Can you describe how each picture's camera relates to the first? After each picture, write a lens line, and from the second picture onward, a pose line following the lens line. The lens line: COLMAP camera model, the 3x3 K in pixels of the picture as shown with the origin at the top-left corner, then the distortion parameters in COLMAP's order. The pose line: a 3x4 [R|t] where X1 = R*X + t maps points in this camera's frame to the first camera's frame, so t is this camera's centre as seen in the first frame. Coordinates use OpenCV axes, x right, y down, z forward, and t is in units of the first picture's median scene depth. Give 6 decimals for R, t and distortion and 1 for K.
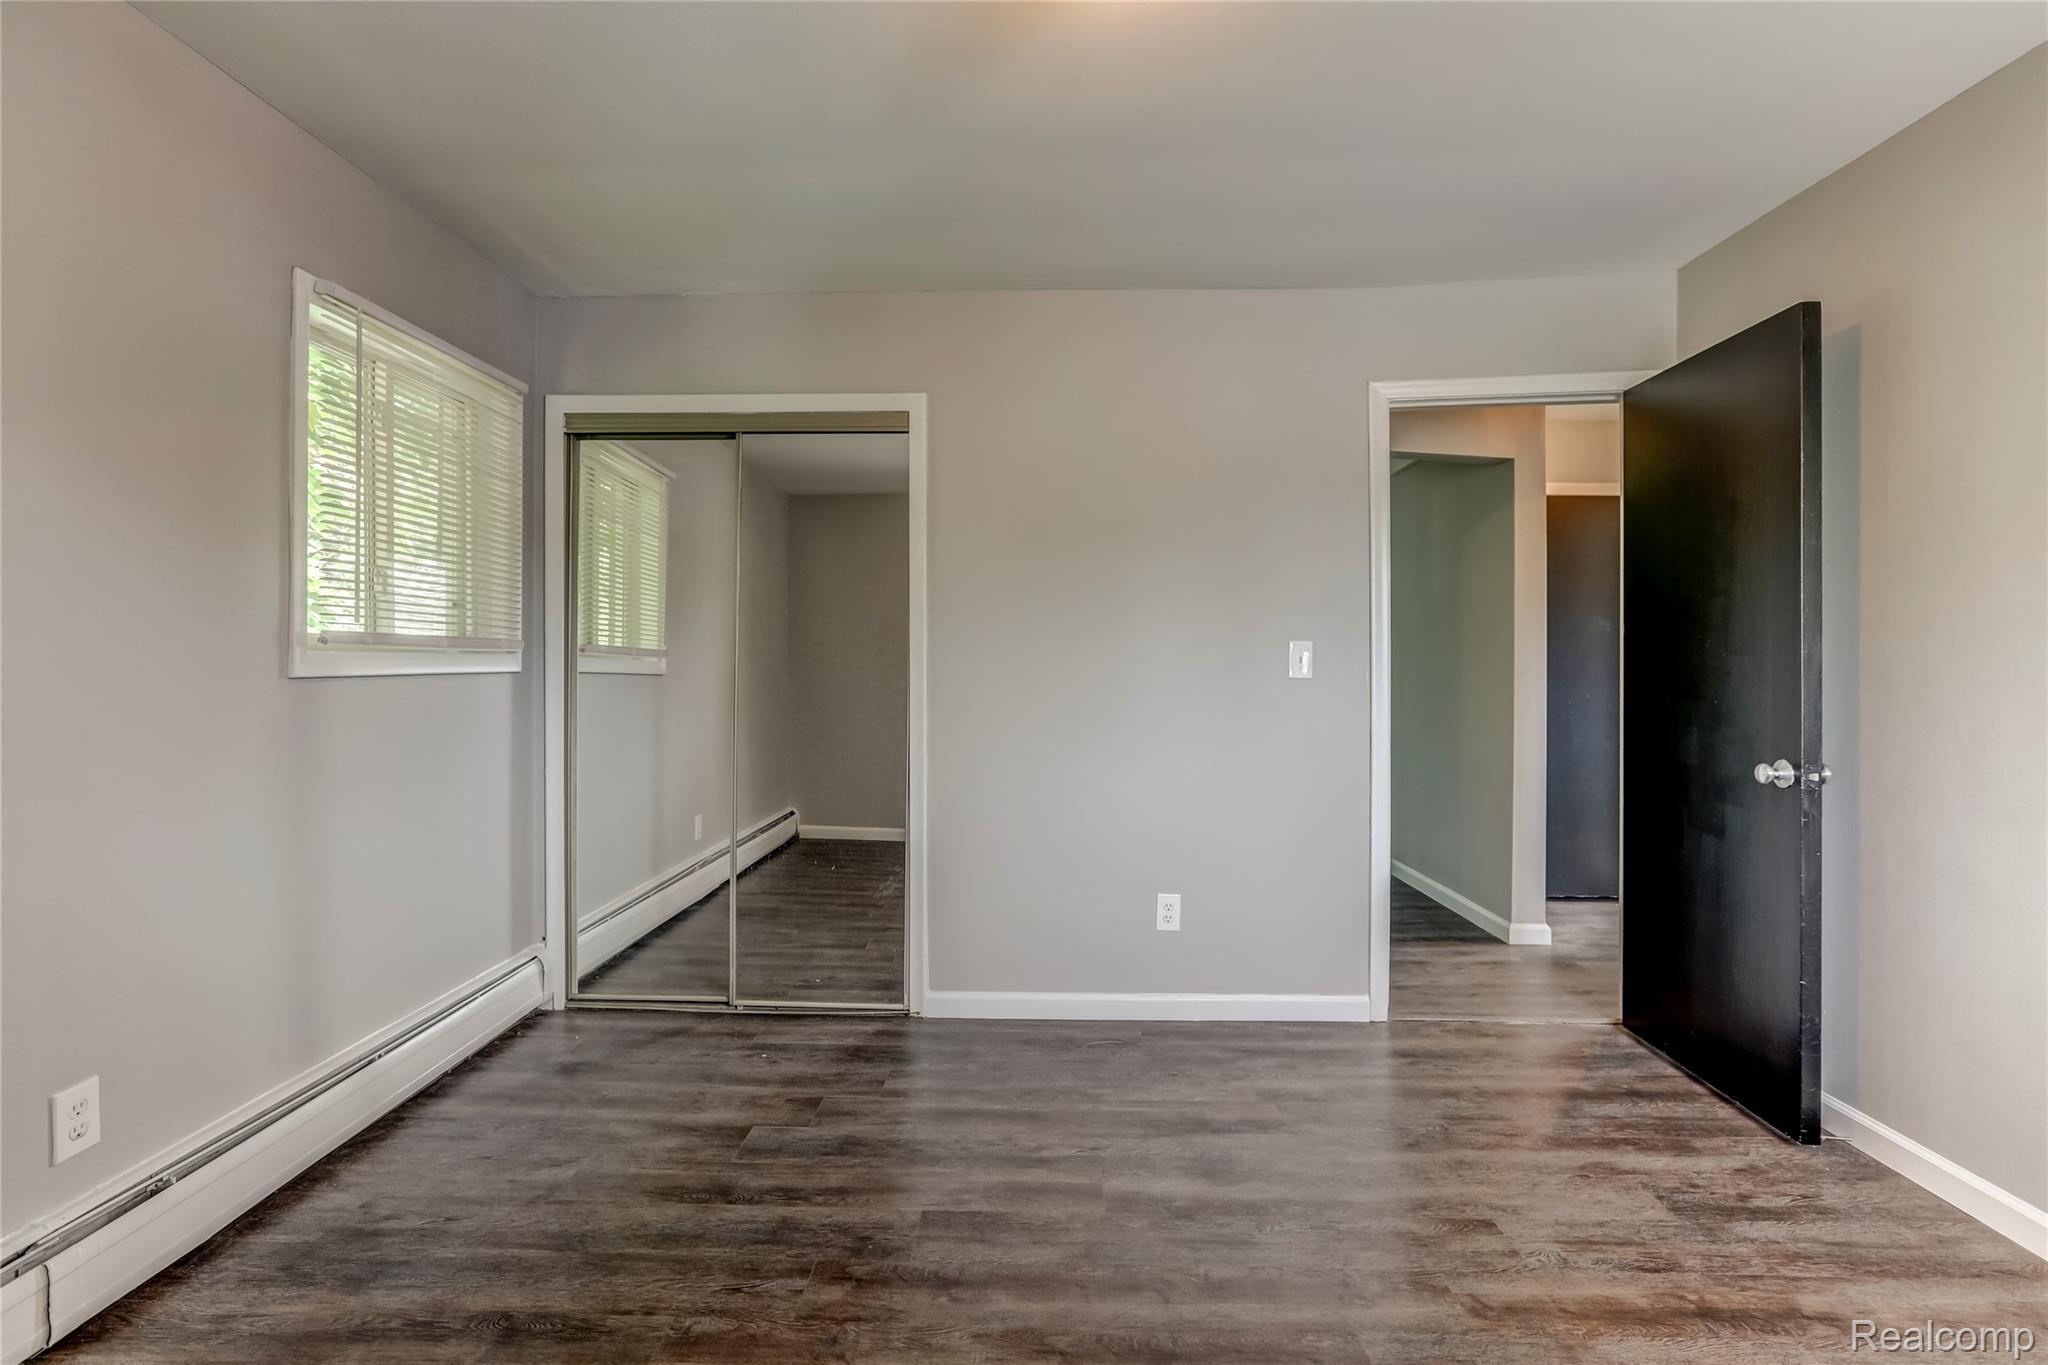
lens RADIAL K [[963.8, 0, 1019.2], [0, 963.8, 669.6], [0, 0, 1]] dist [-0.015669, 0.000367]
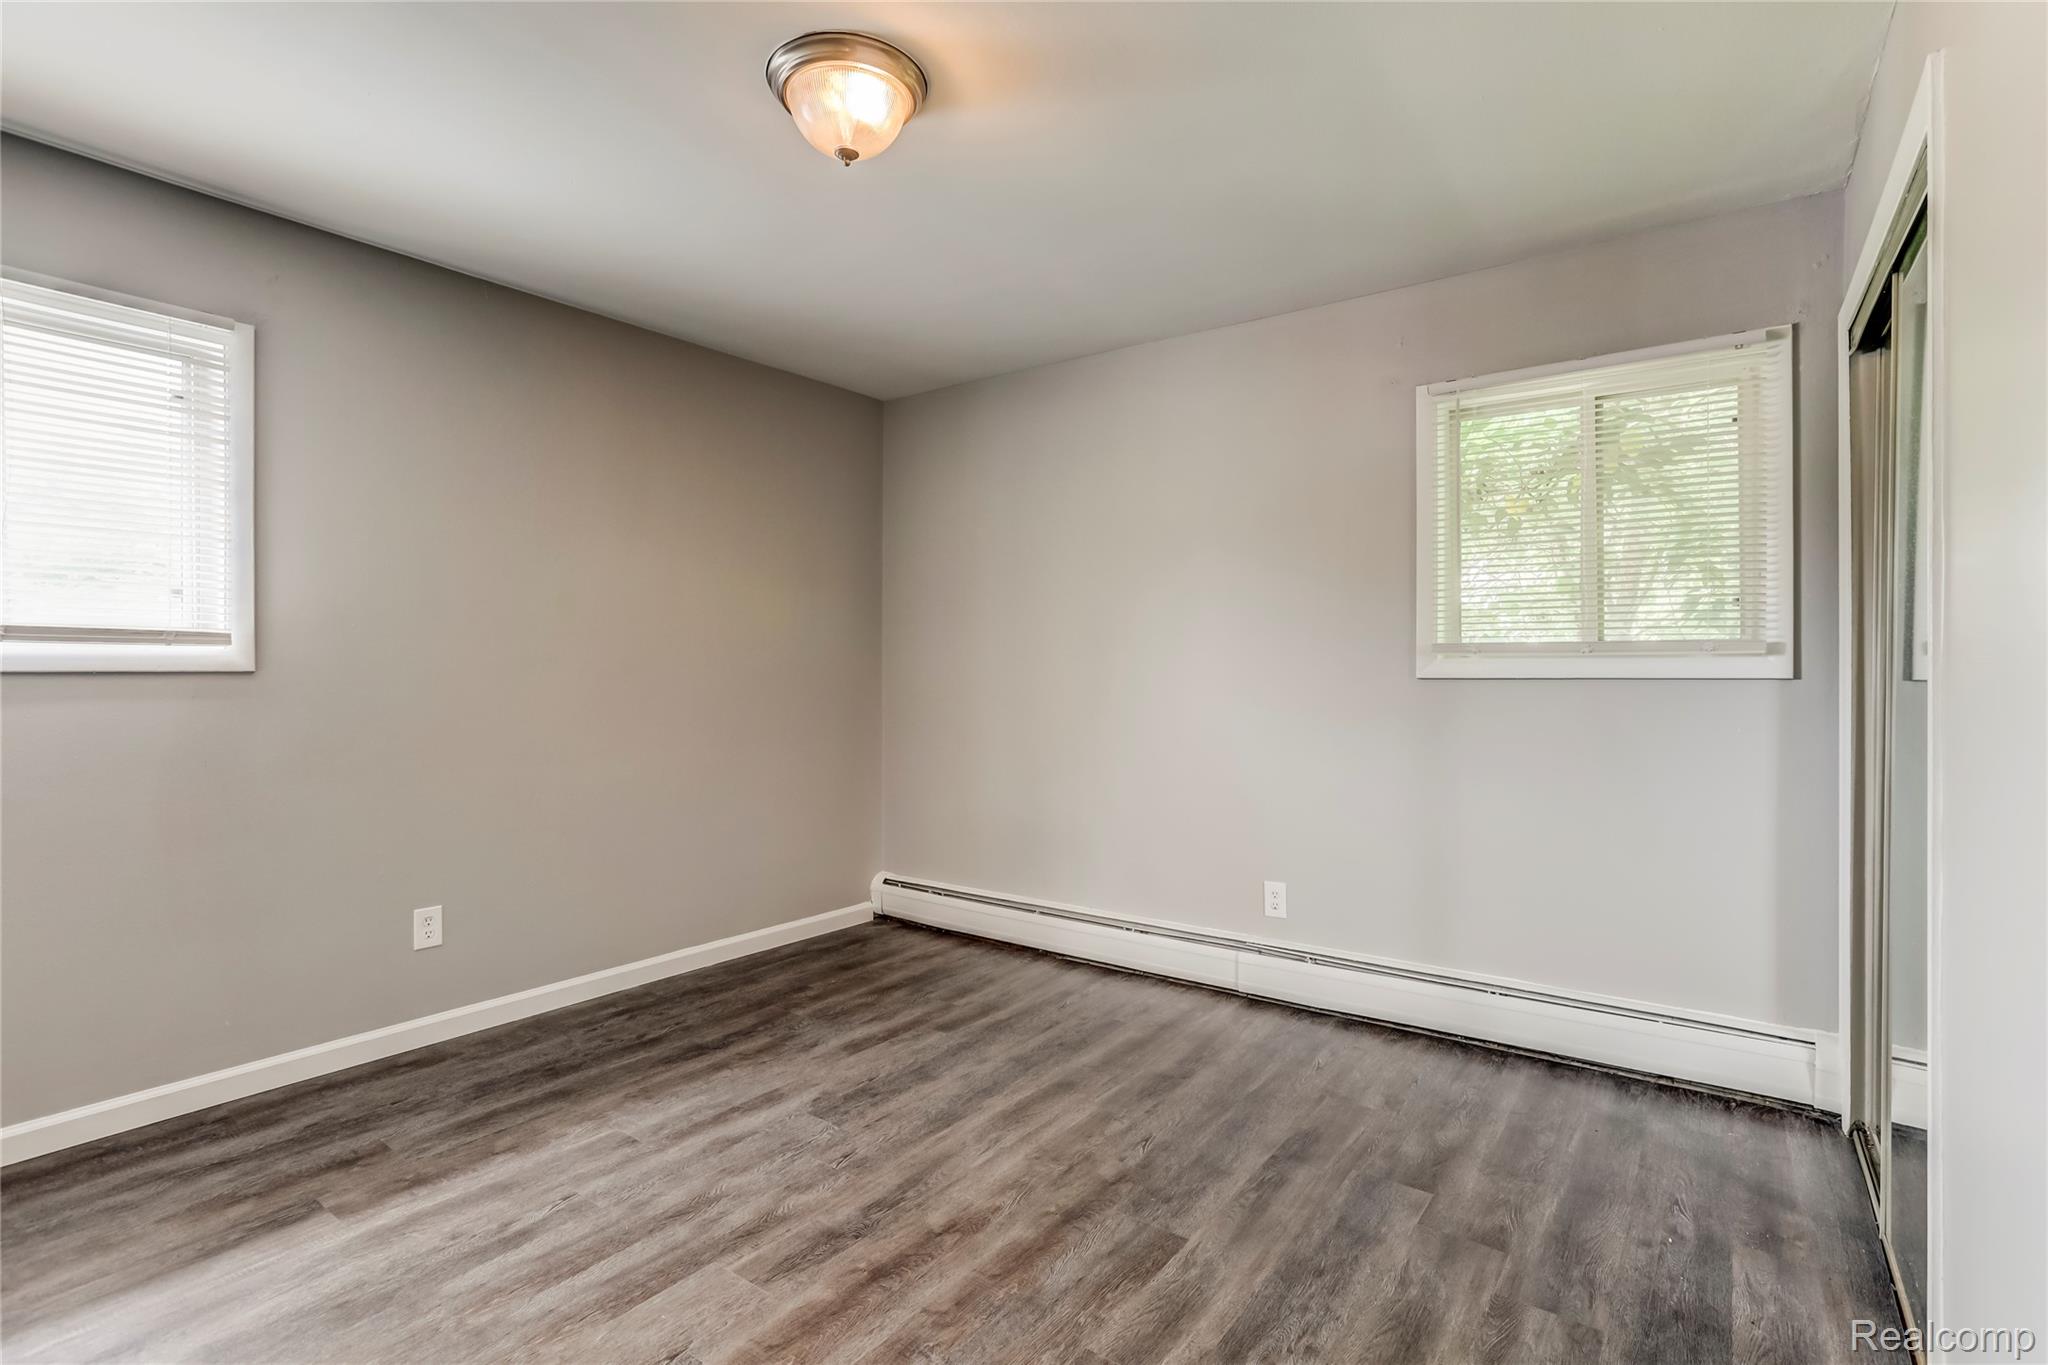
lens RADIAL K [[963.8, 0, 1019.2], [0, 963.8, 669.6], [0, 0, 1]] dist [-0.015669, 0.000367]
pose [[-0.576517, 0.001881, -0.817083, 0.710591], [-0.004317, 0.999976, 0.005348, -0.008656], [0.817073, 0.006611, -0.576496, 1.288868]]
